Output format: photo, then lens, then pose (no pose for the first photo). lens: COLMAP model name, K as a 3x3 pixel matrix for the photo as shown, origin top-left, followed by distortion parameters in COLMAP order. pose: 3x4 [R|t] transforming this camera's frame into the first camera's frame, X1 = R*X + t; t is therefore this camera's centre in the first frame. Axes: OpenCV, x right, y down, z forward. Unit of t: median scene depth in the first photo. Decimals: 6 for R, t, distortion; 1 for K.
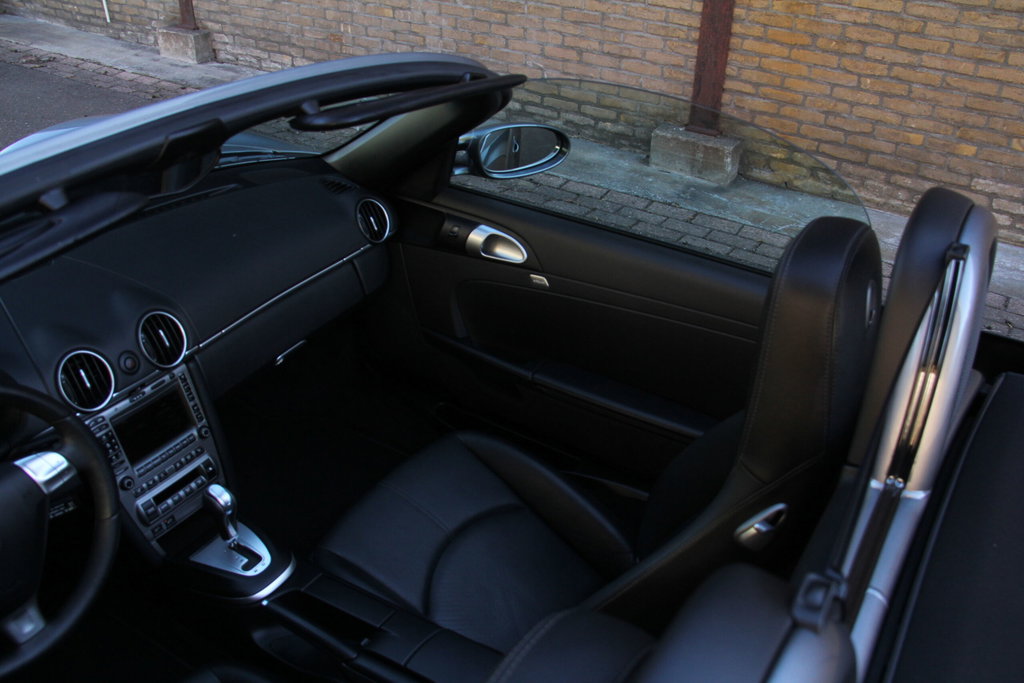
lens RADIAL K [[871.9, 0, 543.8], [0, 871.9, 346.0], [0, 0, 1]] dist [-0.190090, 0.142089]
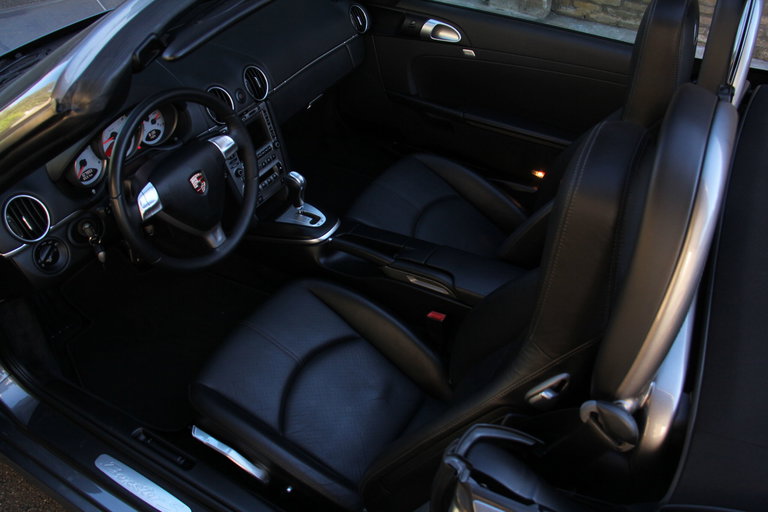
lens RADIAL K [[653.9, 0, 389.9], [0, 653.9, 259.9], [0, 0, 1]] dist [-0.190090, 0.142089]
pose [[0.999047, -0.038732, 0.020136, -0.223997], [0.035610, 0.989891, 0.137287, 0.160213], [-0.025250, -0.136439, 0.990327, -0.253597]]
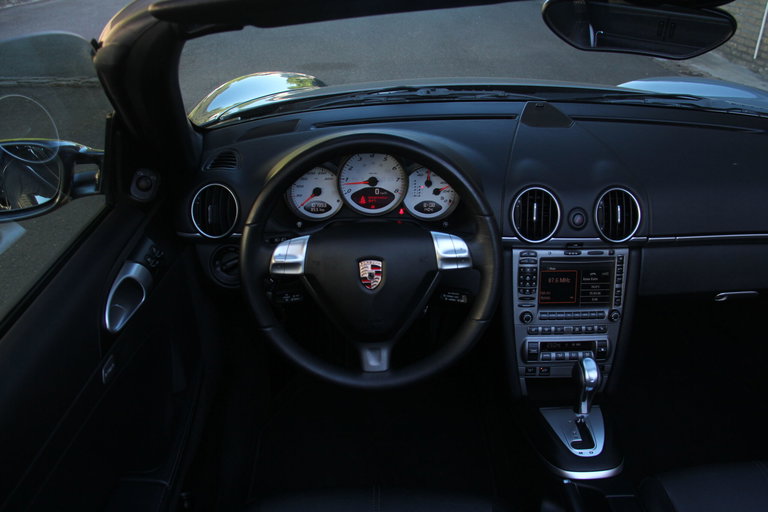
lens RADIAL K [[653.9, 0, 380.7], [0, 653.9, 255.7], [0, 0, 1]] dist [-0.190090, 0.142089]
pose [[0.530632, 0.366908, -0.764074, 0.020952], [-0.438258, 0.890367, 0.123193, 0.066397], [0.725507, 0.269491, 0.633257, 0.278417]]
